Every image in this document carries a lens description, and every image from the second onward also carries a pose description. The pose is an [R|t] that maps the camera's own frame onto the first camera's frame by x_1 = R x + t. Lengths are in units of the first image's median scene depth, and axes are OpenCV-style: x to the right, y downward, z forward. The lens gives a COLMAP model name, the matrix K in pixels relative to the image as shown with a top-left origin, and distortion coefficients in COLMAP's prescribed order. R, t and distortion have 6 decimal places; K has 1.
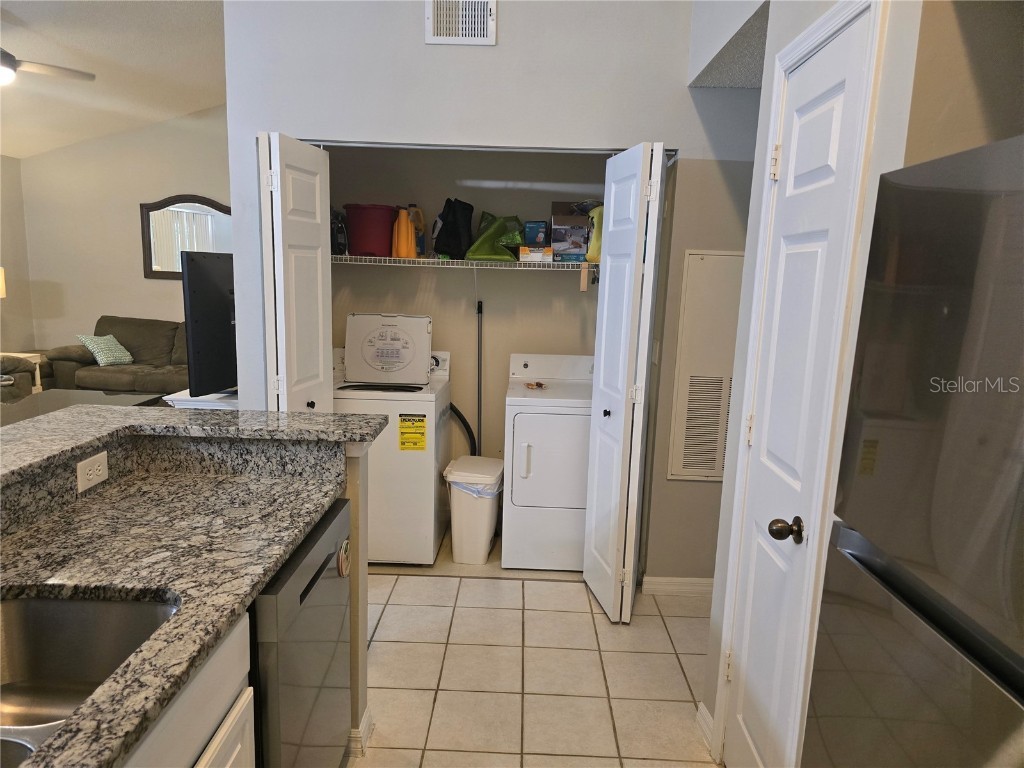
lens RADIAL K [[701.5, 0, 524.8], [0, 701.5, 396.1], [0, 0, 1]] dist [0.069235, -0.051045]
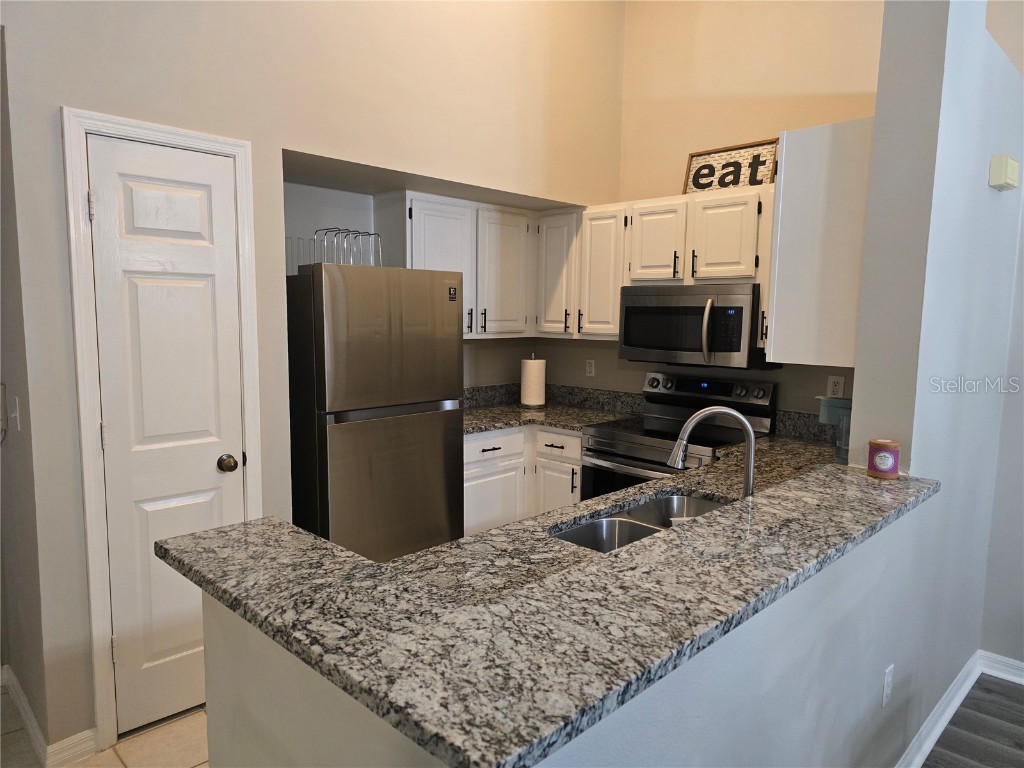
lens RADIAL K [[686.1, 0, 498.8], [0, 686.1, 407.2], [0, 0, 1]] dist [0.005562, -0.000651]
pose [[-0.703455, -0.143197, 0.696165, -1.216634], [0.085013, 0.955509, 0.282446, -0.347843], [-0.705638, 0.257871, -0.659983, 1.719419]]
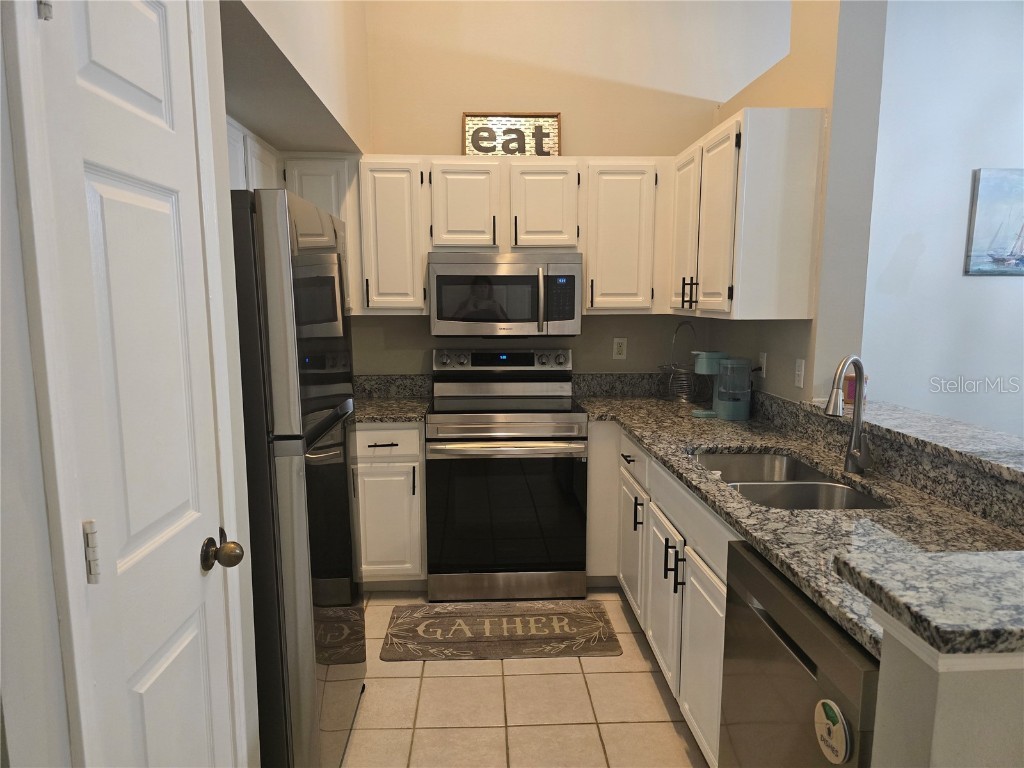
lens RADIAL K [[701.5, 0, 524.8], [0, 701.5, 396.1], [0, 0, 1]] dist [0.069235, -0.051045]
pose [[-0.997485, -0.026485, -0.065749, 0.078510], [-0.045362, 0.951270, 0.305003, -0.289869], [0.054467, 0.307219, -0.950079, 1.941740]]
